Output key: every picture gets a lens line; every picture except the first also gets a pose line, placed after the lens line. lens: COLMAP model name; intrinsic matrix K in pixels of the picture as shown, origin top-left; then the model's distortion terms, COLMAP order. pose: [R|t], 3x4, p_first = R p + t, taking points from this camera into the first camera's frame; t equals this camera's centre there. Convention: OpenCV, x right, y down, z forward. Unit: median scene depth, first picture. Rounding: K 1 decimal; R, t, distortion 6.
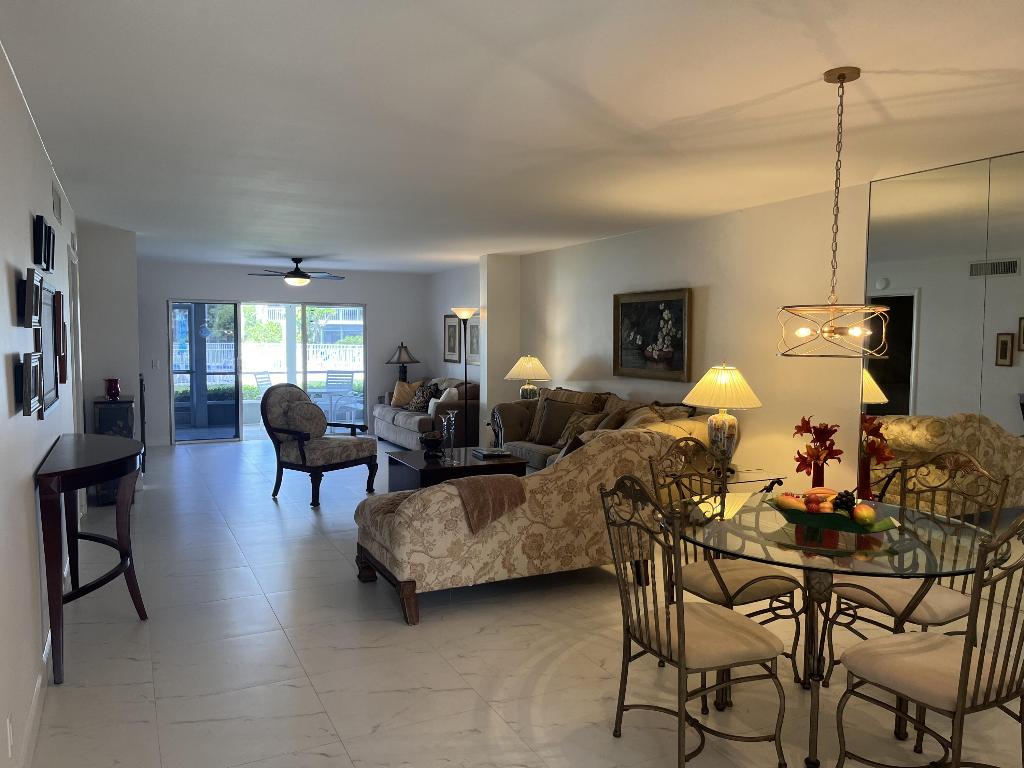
lens RADIAL K [[773.5, 0, 512.0], [0, 773.5, 384.0], [0, 0, 1]] dist [0.058775, -0.091651]
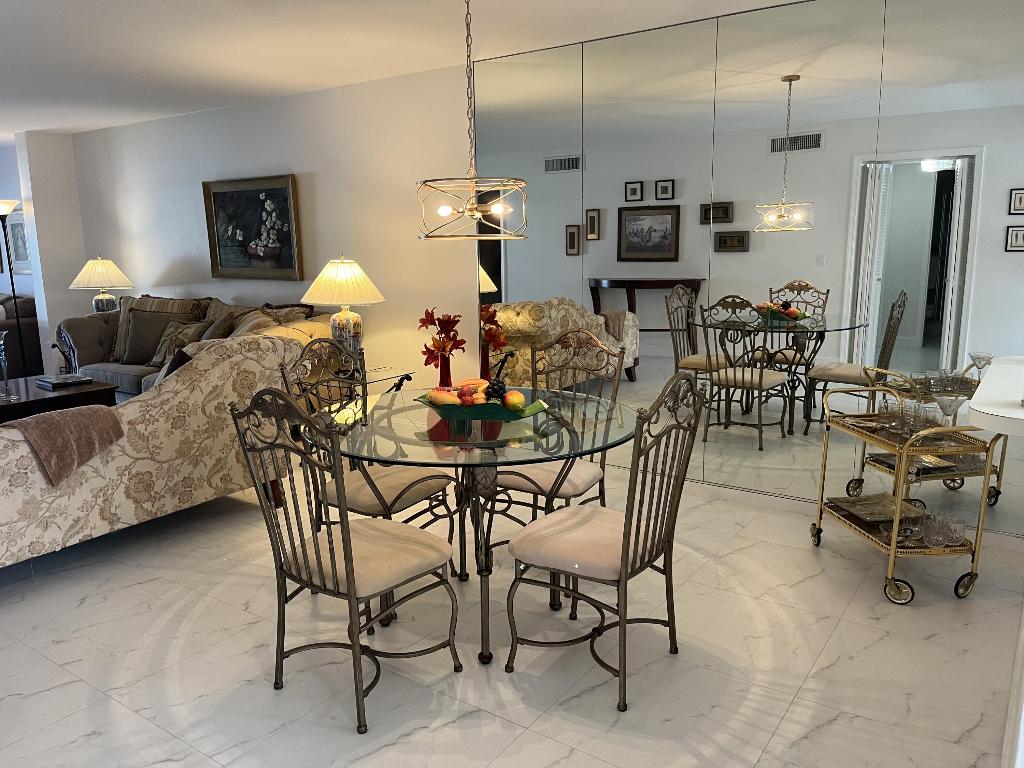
lens RADIAL K [[790.3, 0, 513.7], [0, 790.3, 390.2], [0, 0, 1]] dist [0.062624, -0.091560]
pose [[0.877648, -0.114248, 0.465490, -0.006858], [0.052630, 0.988275, 0.143329, 0.007979], [-0.476407, -0.101294, 0.873370, 0.089939]]
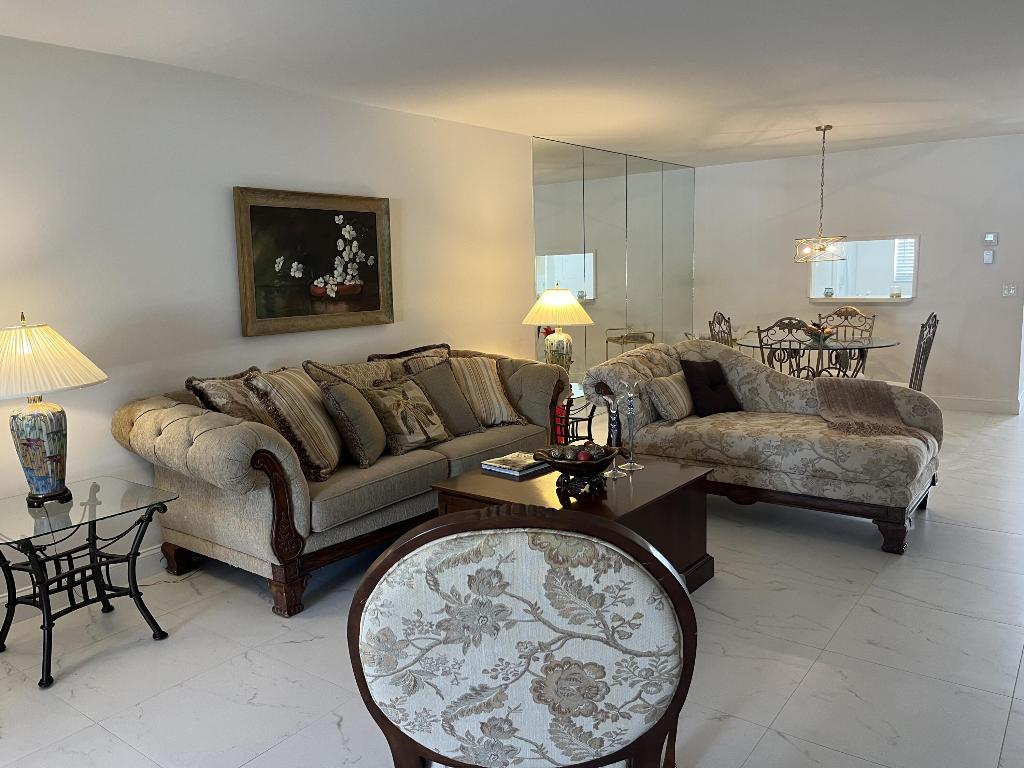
lens RADIAL K [[773.5, 0, 512.0], [0, 773.5, 384.0], [0, 0, 1]] dist [0.058775, -0.091651]
pose [[-0.452341, -0.121672, 0.883506, -0.961491], [0.079679, 0.981175, 0.175917, -0.127694], [-0.888278, 0.149971, -0.434131, 2.292358]]
